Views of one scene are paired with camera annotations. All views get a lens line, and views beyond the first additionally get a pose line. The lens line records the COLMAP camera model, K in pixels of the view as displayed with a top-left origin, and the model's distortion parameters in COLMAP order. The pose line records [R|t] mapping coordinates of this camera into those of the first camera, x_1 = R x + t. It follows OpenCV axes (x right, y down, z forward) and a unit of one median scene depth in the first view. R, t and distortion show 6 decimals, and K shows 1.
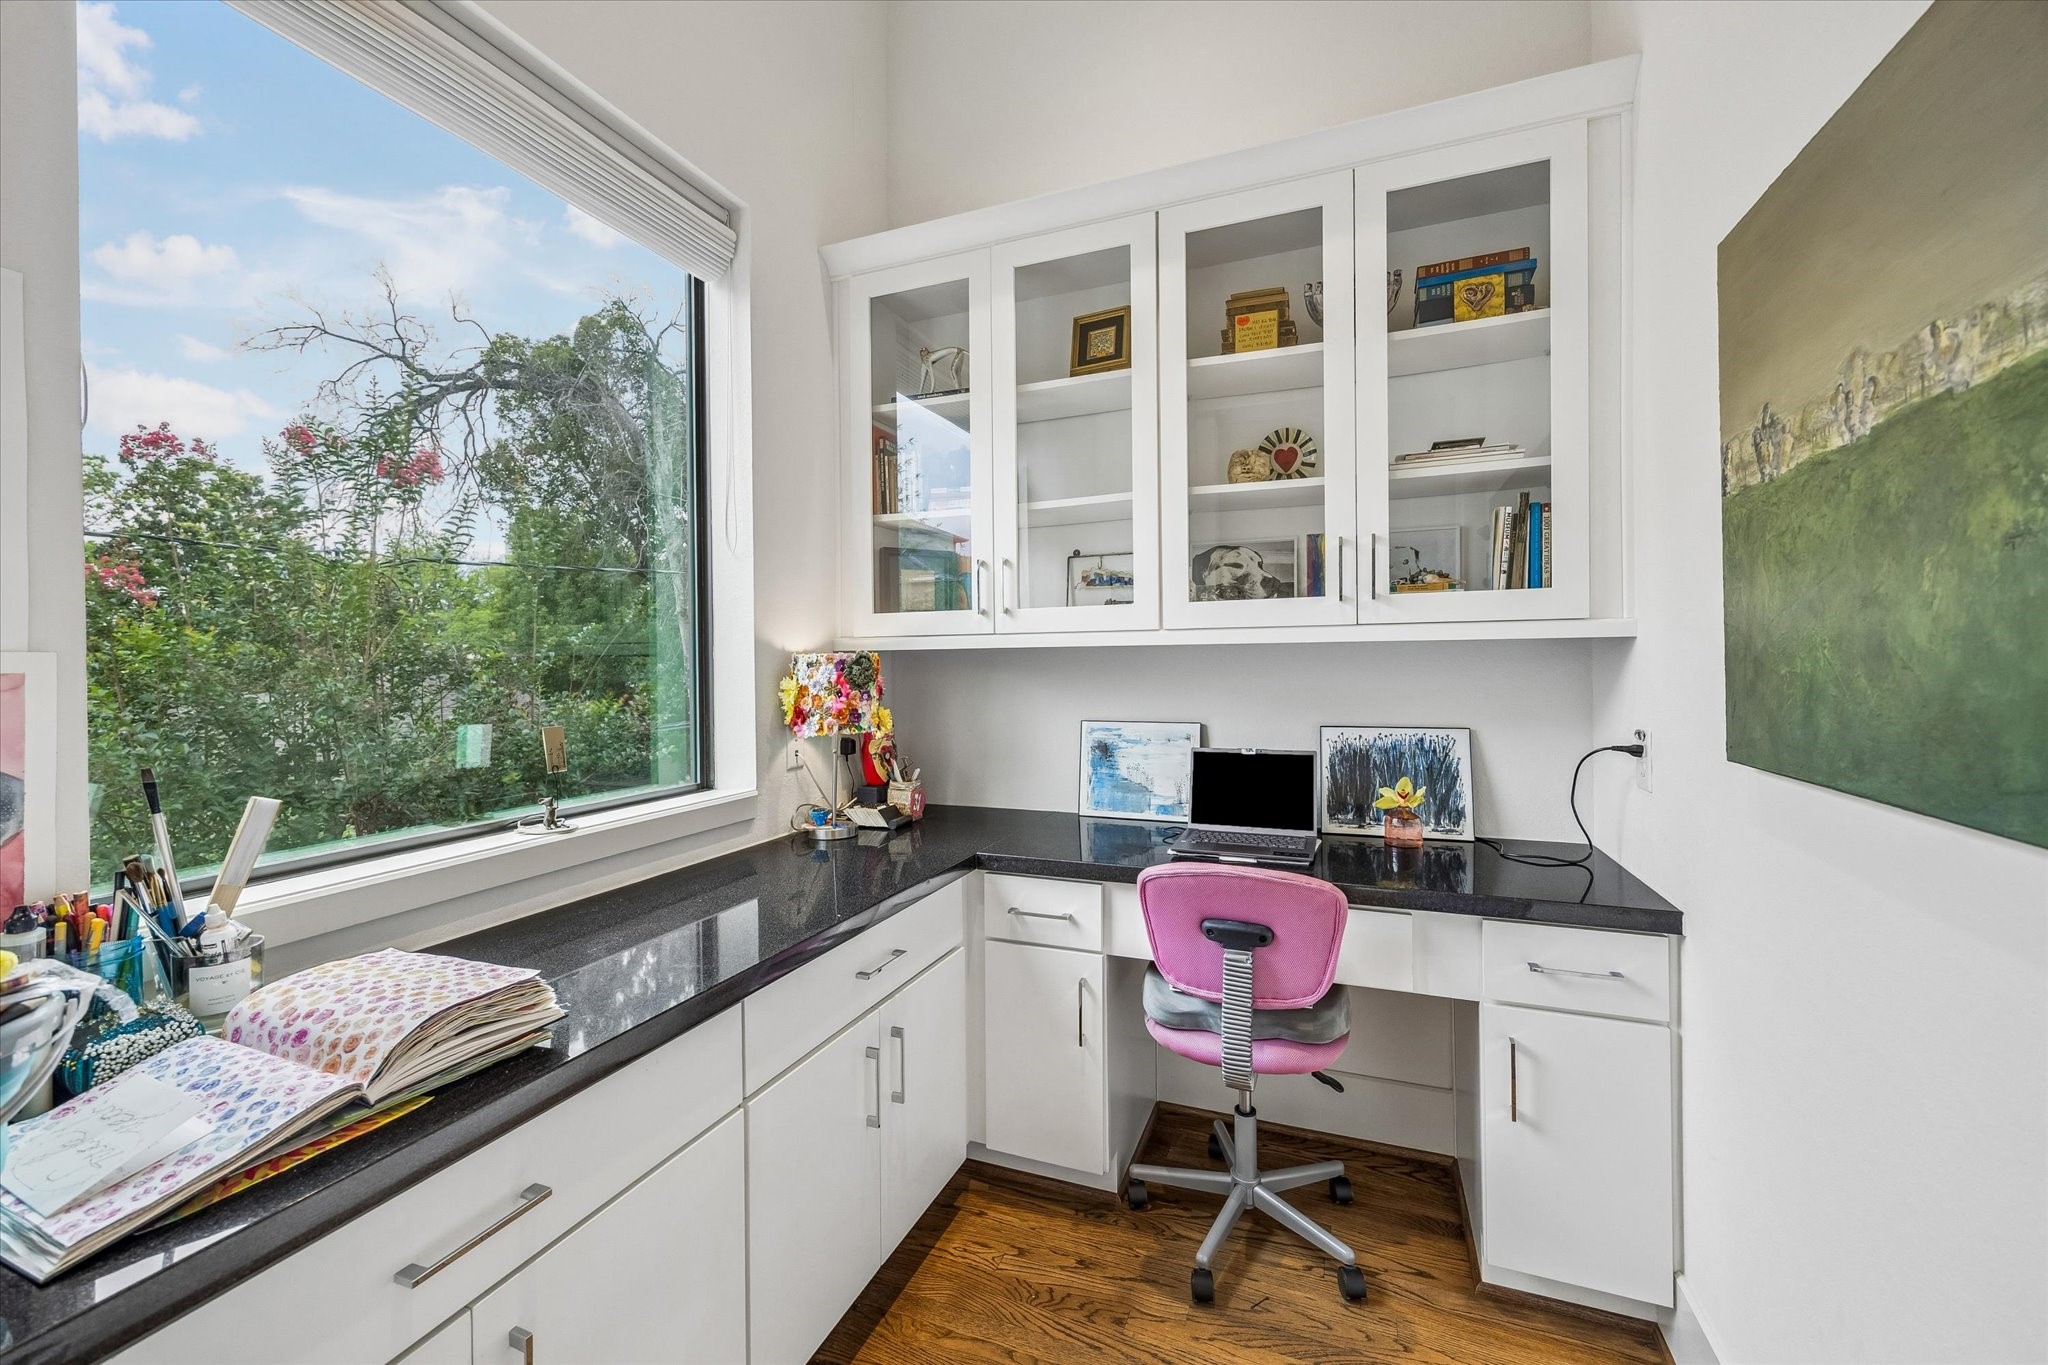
lens RADIAL K [[798.4, 0, 1033.5], [0, 798.4, 675.8], [0, 0, 1]] dist [0.001951, 0.000079]
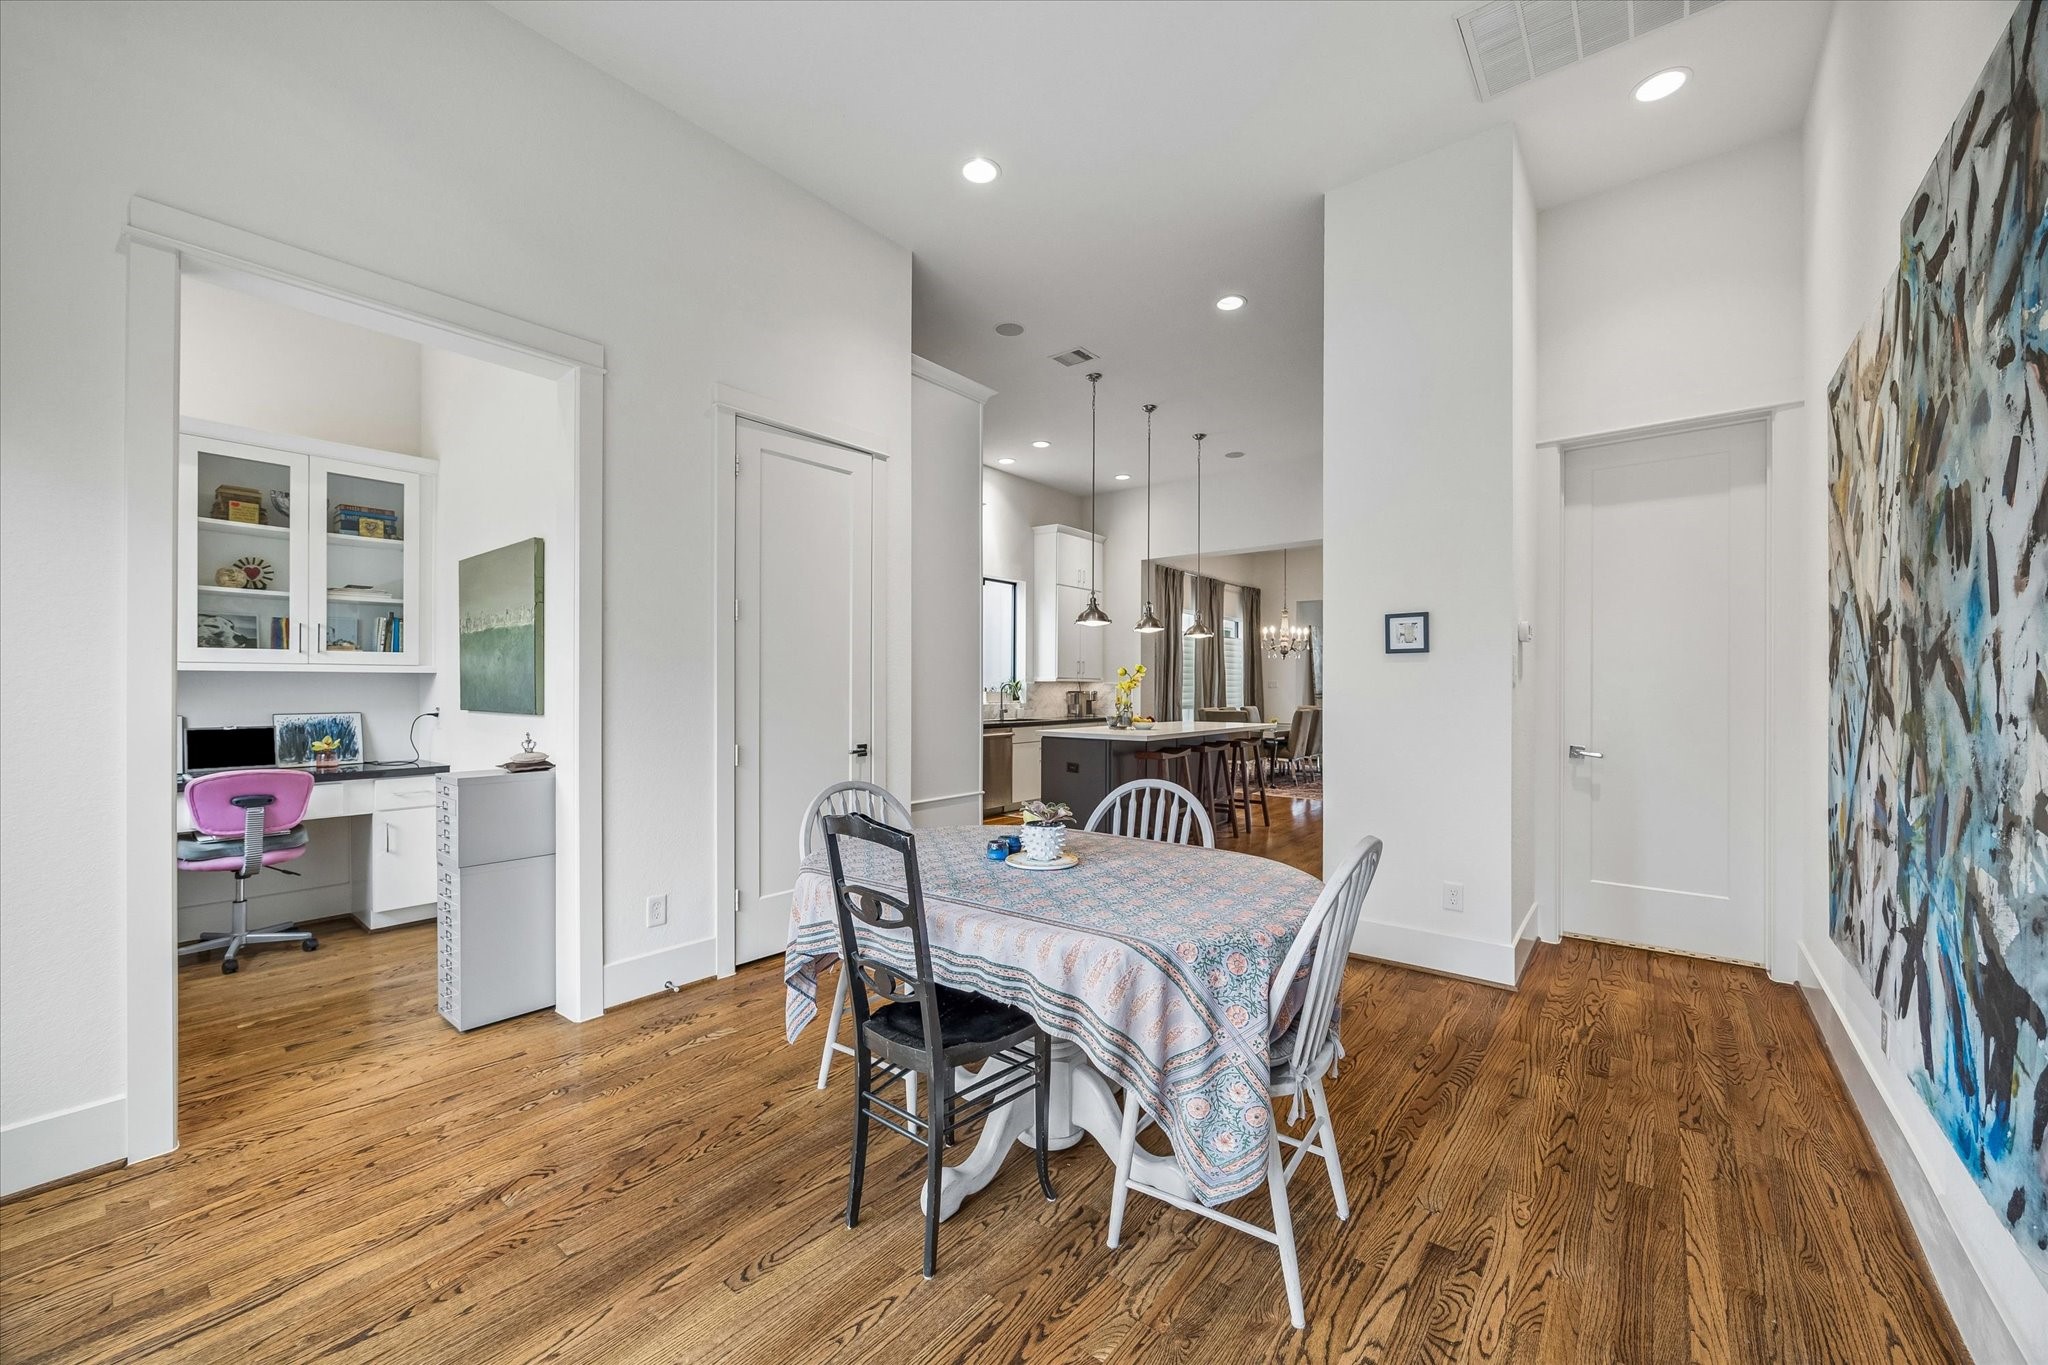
lens RADIAL K [[798.4, 0, 1033.5], [0, 798.4, 675.8], [0, 0, 1]] dist [0.001951, 0.000079]
pose [[0.290418, 0.025127, 0.956570, -1.082326], [0.012755, 0.999465, -0.030126, 0.058124], [-0.956815, 0.020950, 0.289942, -1.490154]]
